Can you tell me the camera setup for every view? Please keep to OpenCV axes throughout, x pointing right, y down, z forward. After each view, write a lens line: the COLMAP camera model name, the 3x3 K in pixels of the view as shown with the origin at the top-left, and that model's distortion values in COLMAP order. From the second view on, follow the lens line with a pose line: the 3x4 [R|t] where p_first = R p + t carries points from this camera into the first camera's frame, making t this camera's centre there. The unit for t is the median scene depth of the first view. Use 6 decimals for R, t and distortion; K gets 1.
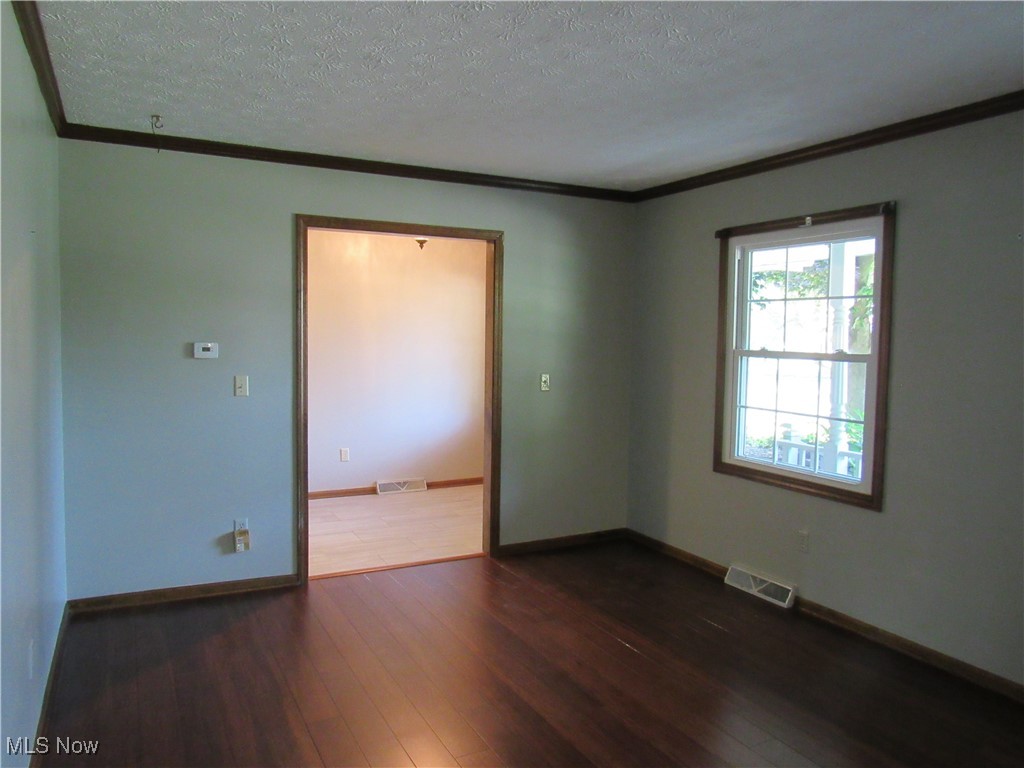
lens RADIAL K [[725.8, 0, 512.0], [0, 725.8, 384.0], [0, 0, 1]] dist [-0.021197, 0.000335]
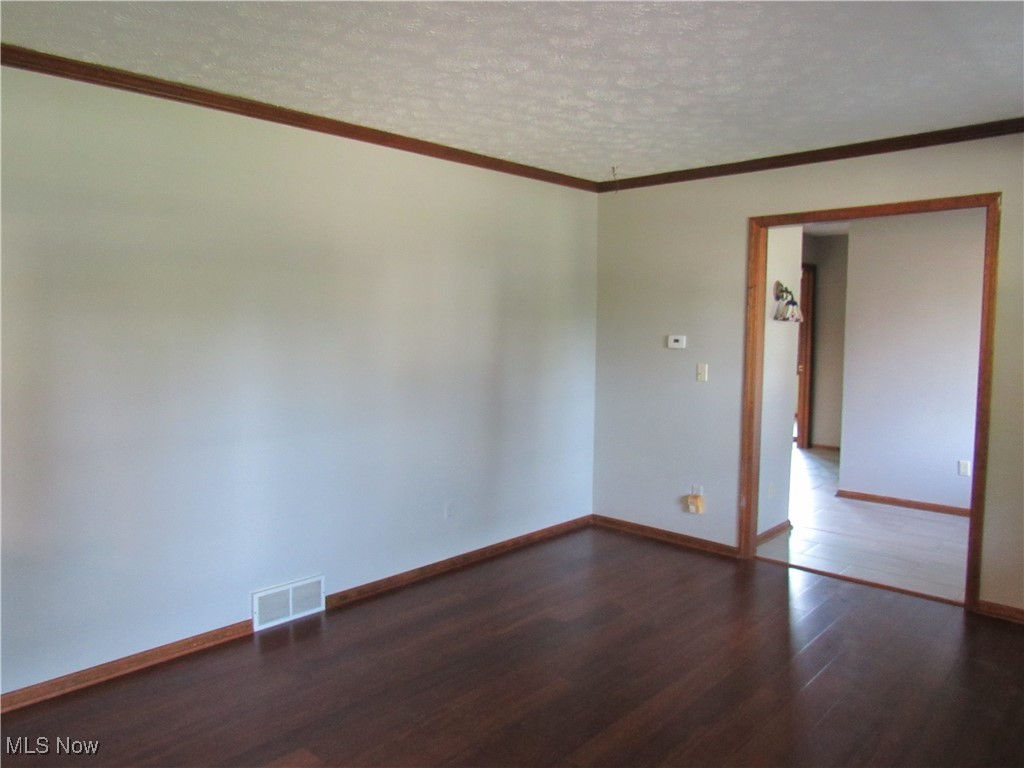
lens RADIAL K [[740.8, 0, 520.4], [0, 740.8, 383.7], [0, 0, 1]] dist [-0.022980, 0.037882]
pose [[0.341545, 0.062578, -0.937780, 0.633062], [-0.062303, 0.997094, 0.043845, -0.013256], [0.937798, 0.043452, 0.344451, 0.303040]]
